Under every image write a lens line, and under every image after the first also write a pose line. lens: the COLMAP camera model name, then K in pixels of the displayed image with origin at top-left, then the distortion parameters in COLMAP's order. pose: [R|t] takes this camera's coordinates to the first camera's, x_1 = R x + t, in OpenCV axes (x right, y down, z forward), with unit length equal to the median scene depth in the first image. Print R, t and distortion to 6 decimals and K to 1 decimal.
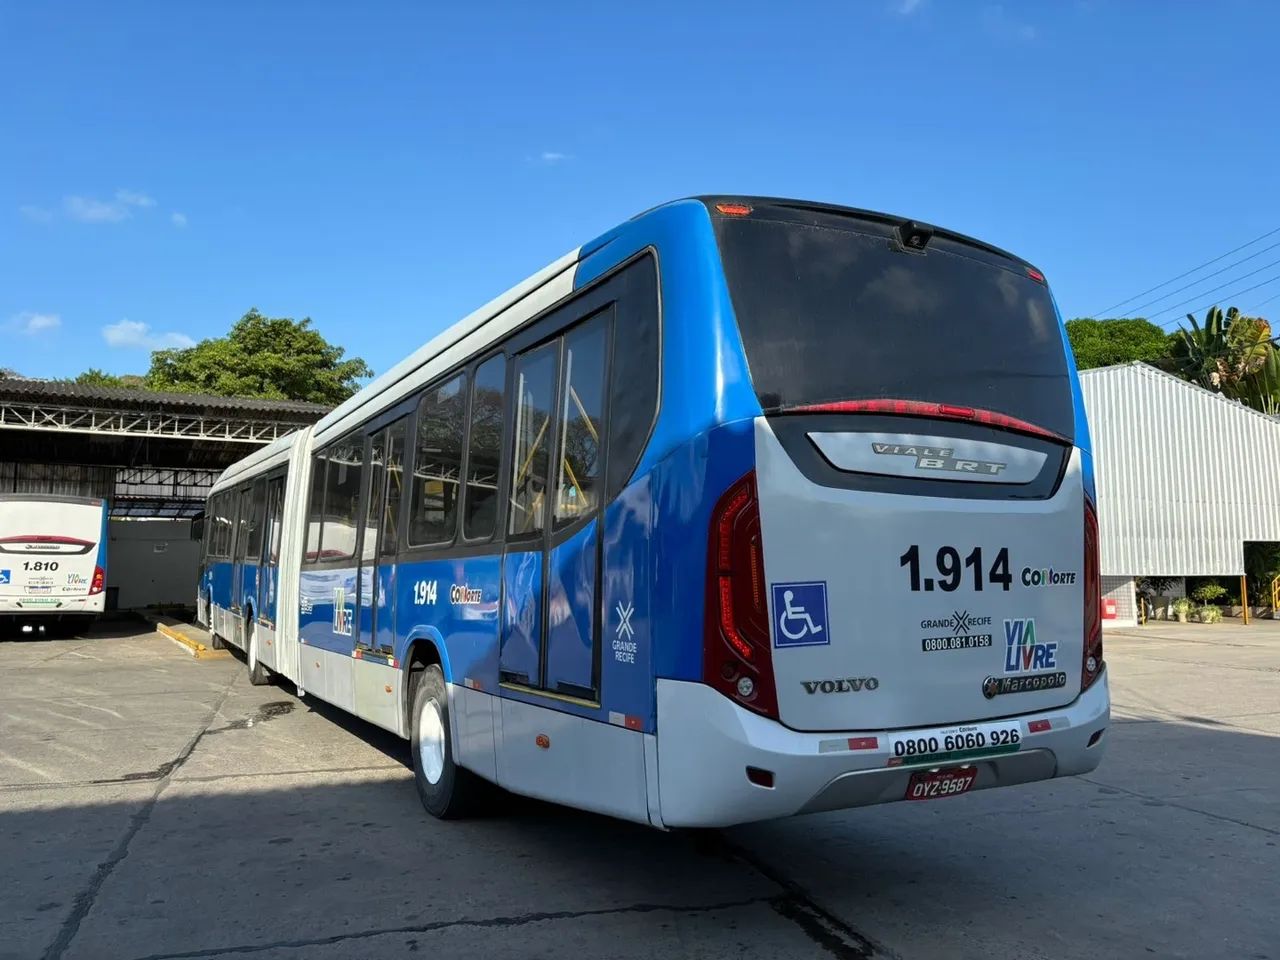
lens RADIAL K [[985.4, 0, 644.3], [0, 985.4, 477.6], [0, 0, 1]] dist [0.007014, 0.000333]
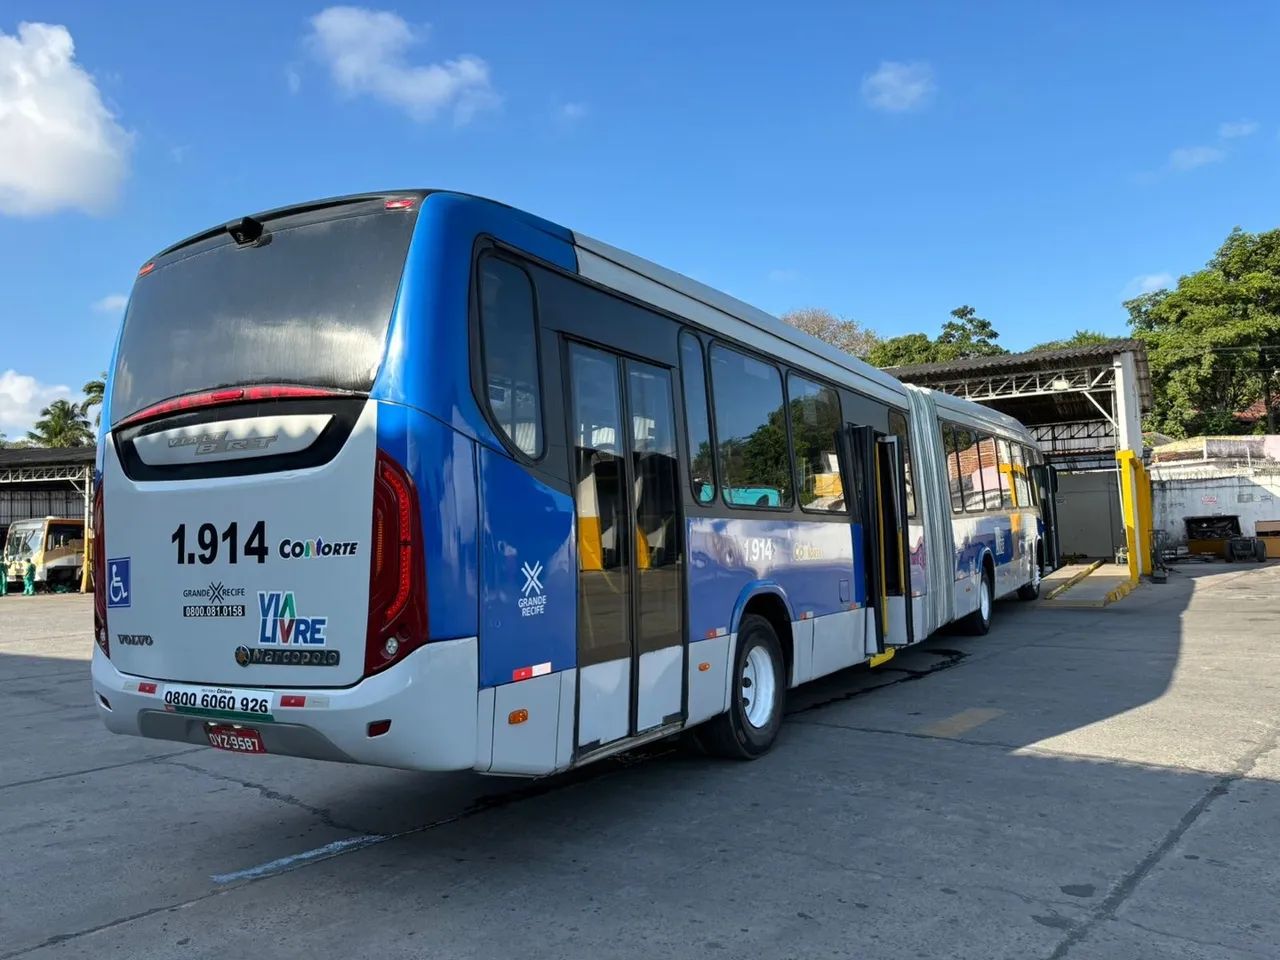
lens RADIAL K [[985.4, 0, 644.2], [0, 985.4, 481.3], [0, 0, 1]] dist [0.007014, 0.000333]
pose [[0.507181, -0.065058, -0.859381, 1.465024], [0.113048, 0.993553, -0.008498, 0.085646], [0.854393, -0.092841, 0.511266, 0.841225]]
